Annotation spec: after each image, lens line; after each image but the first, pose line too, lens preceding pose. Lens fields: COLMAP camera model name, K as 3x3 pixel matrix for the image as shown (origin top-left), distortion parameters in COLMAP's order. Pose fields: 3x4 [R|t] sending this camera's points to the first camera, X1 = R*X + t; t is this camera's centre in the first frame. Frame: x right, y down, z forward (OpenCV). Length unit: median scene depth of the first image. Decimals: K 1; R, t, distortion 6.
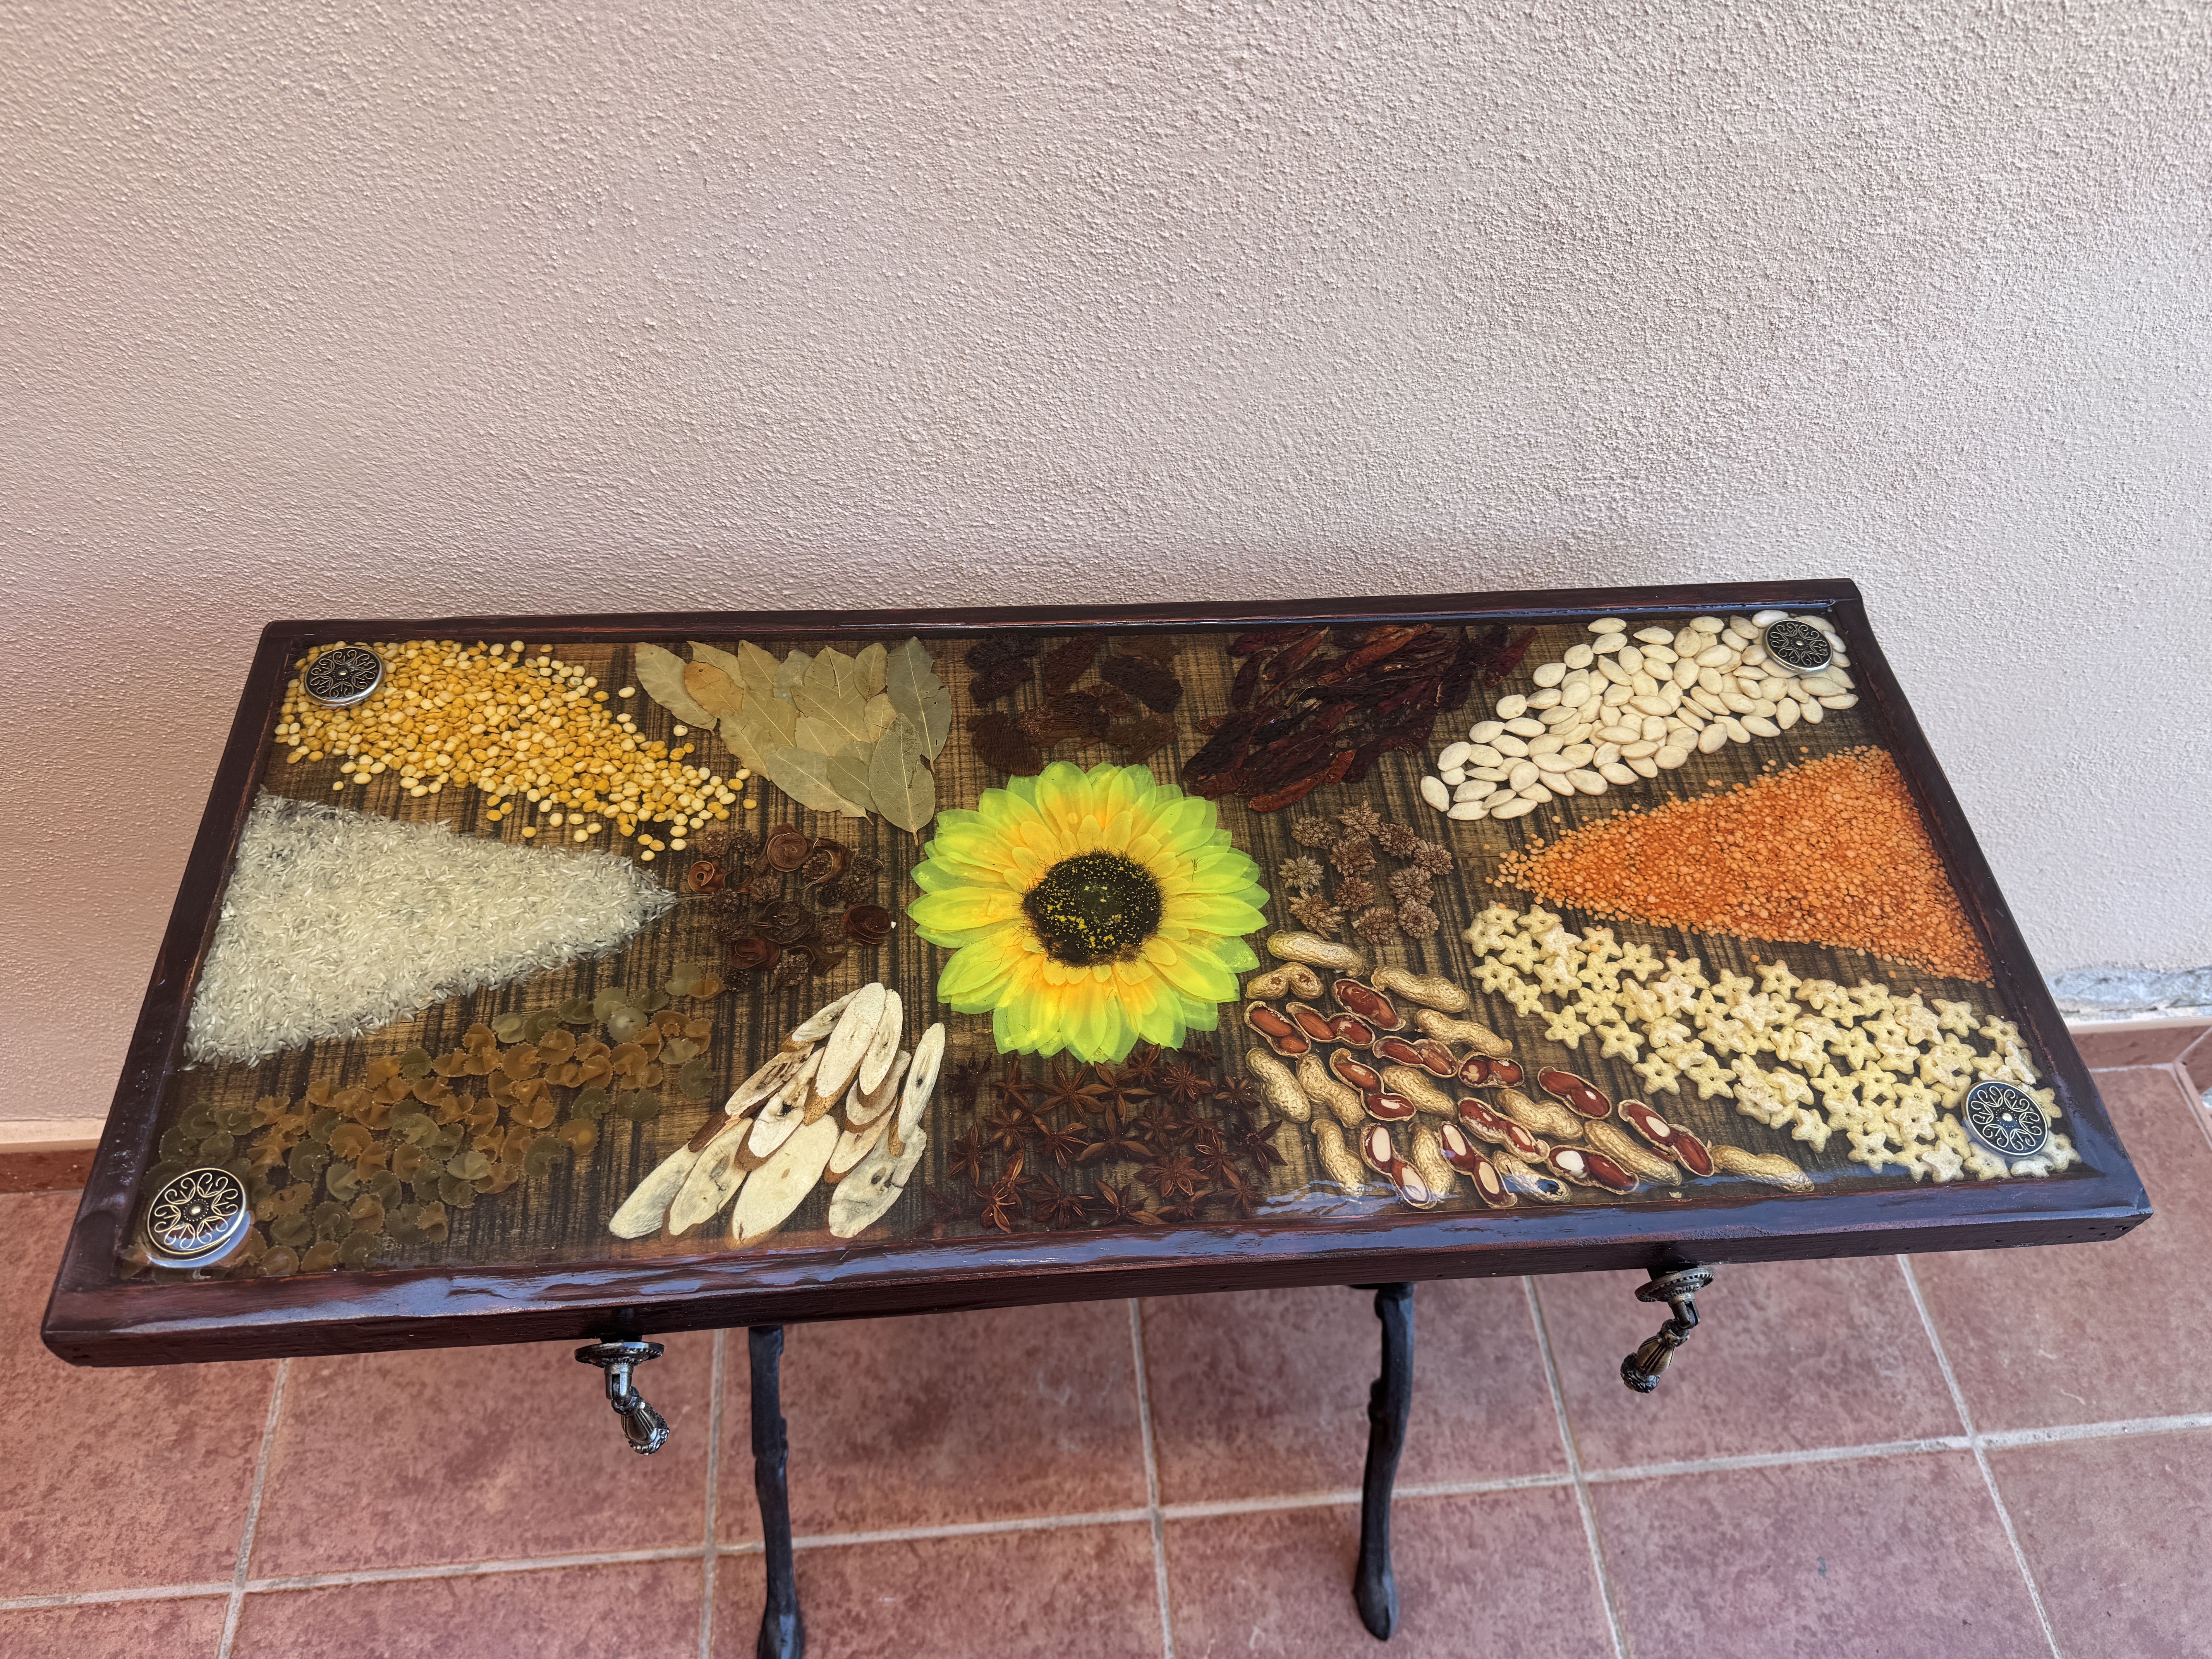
lens RADIAL K [[1547.6, 0, 1106.0], [0, 1547.6, 829.5], [0, 0, 1]] dist [0.106641, -0.123489]
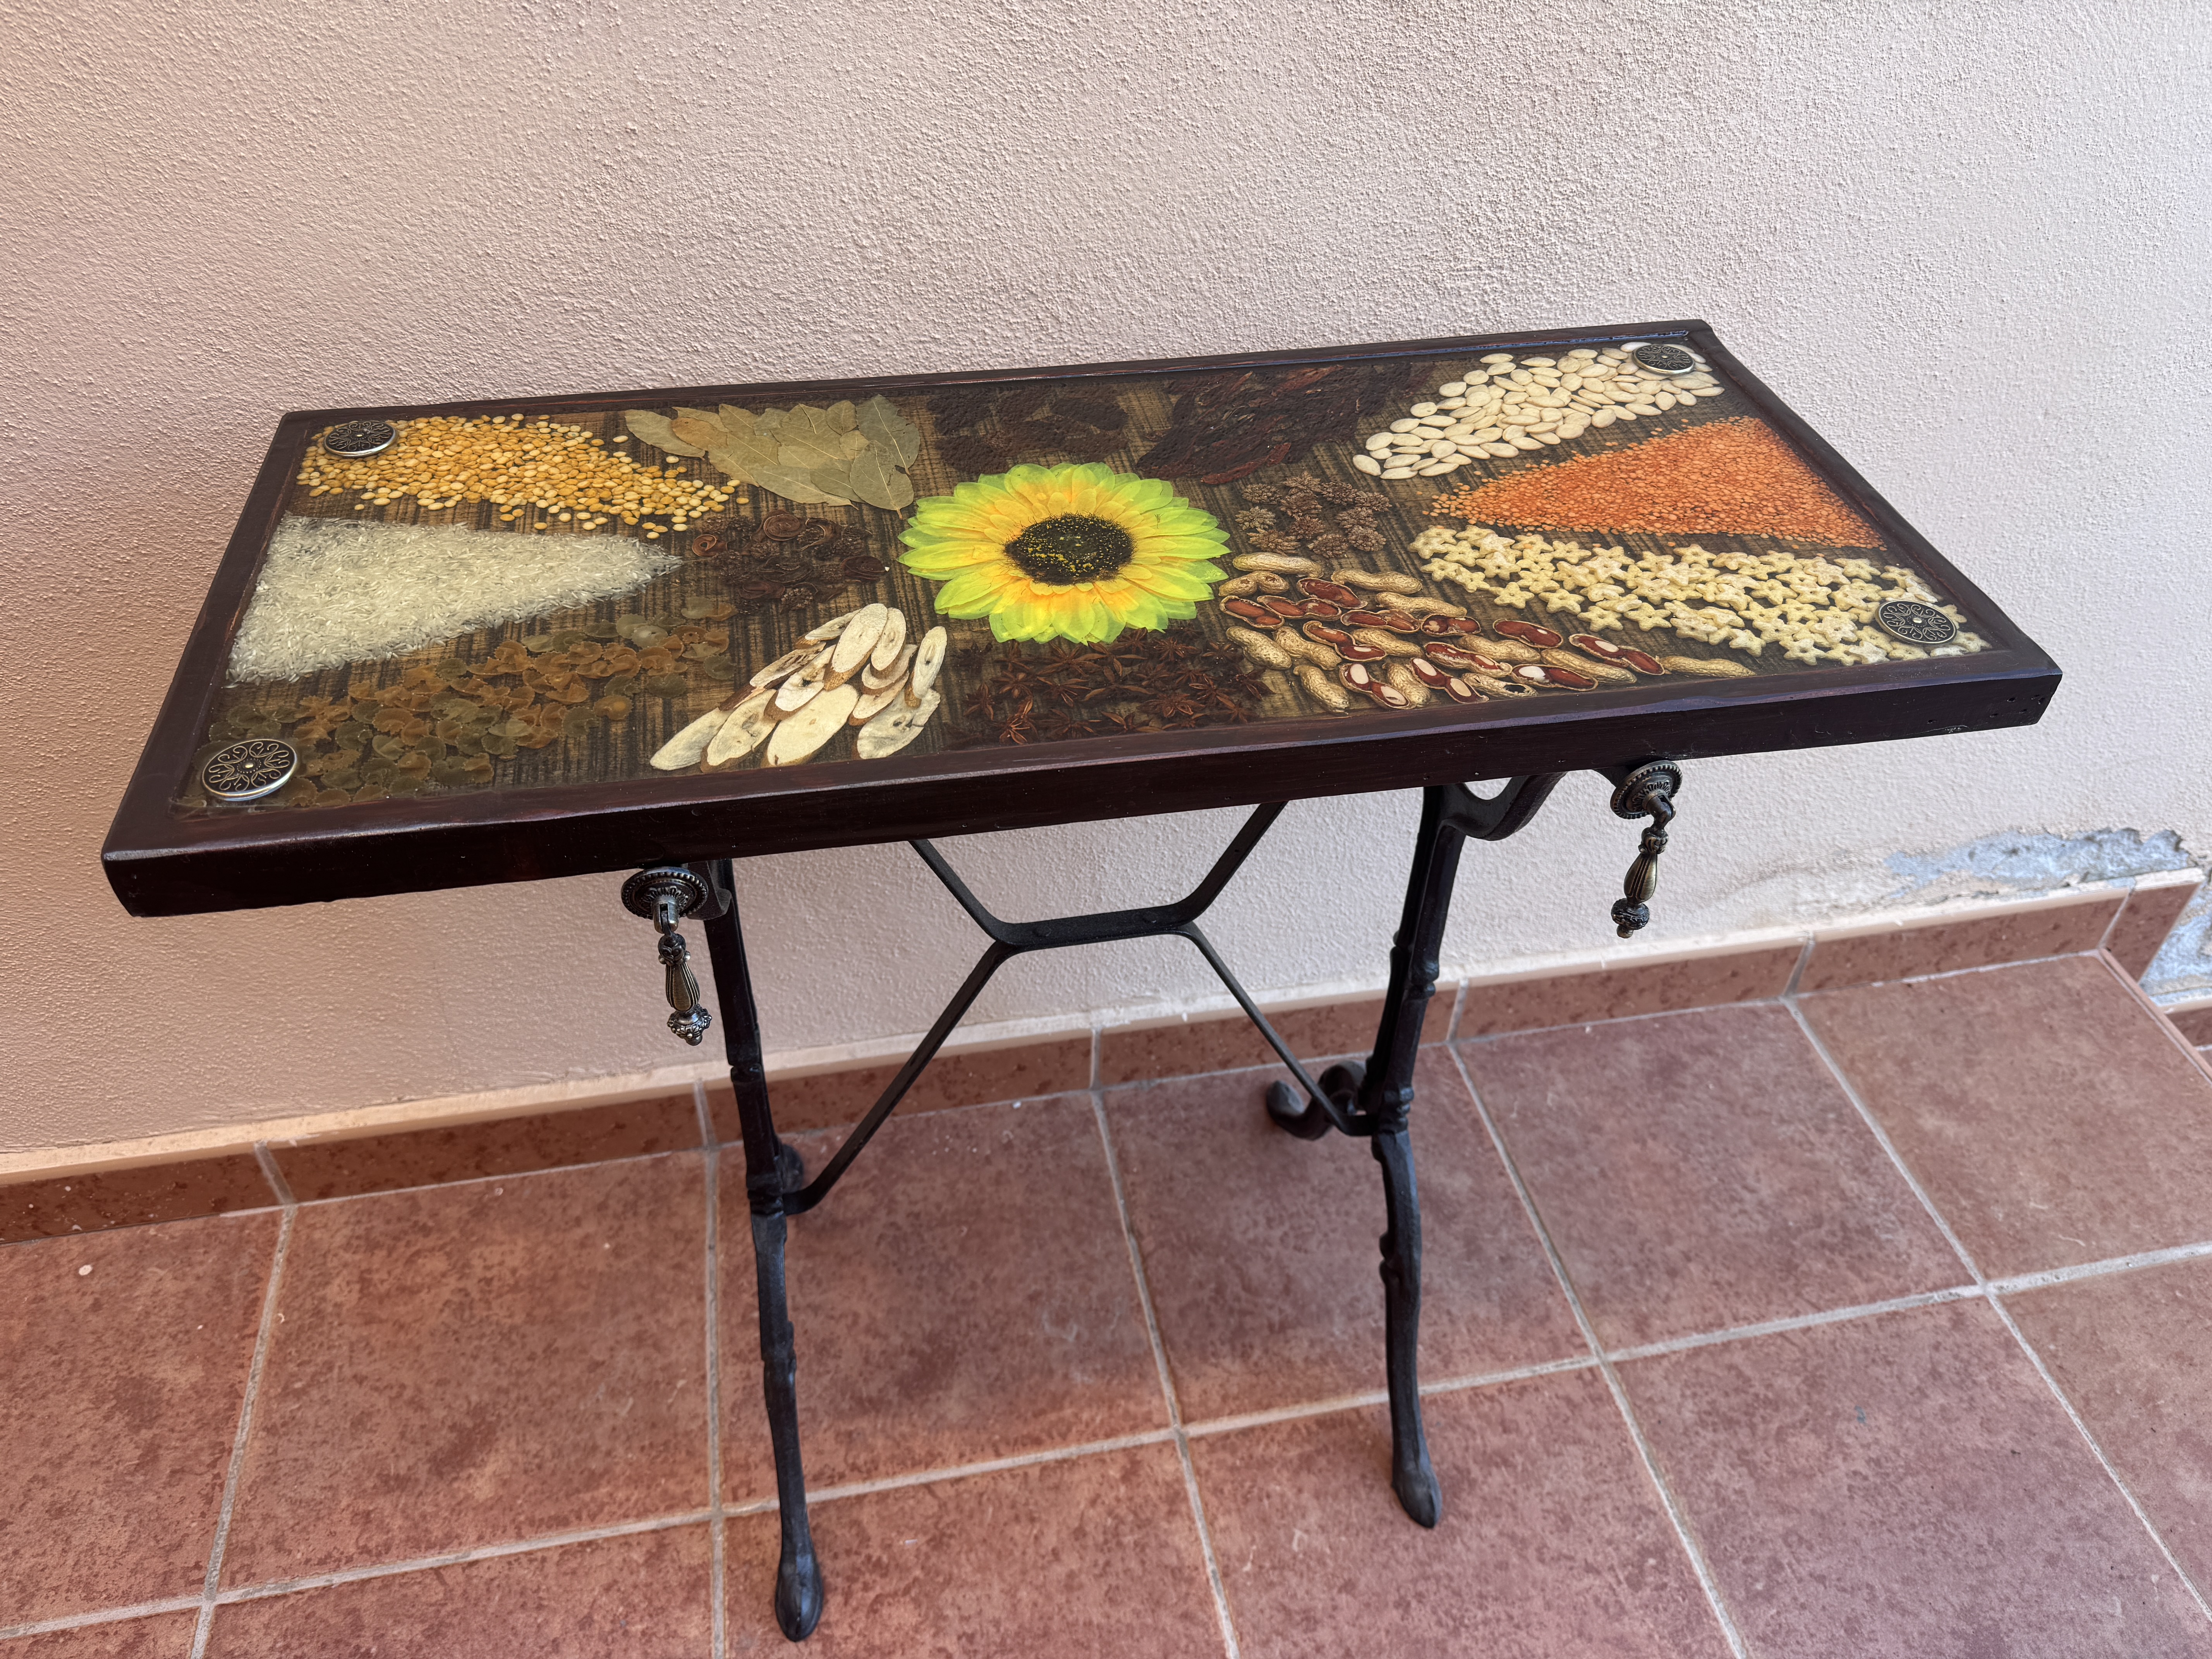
lens RADIAL K [[1541.8, 0, 1087.2], [0, 1541.8, 824.0], [0, 0, 1]] dist [0.111985, -0.137742]
pose [[0.994420, -0.092185, 0.051287, -0.060268], [0.100643, 0.974745, -0.199358, 0.395339], [-0.031614, 0.203407, 0.978584, -0.018618]]
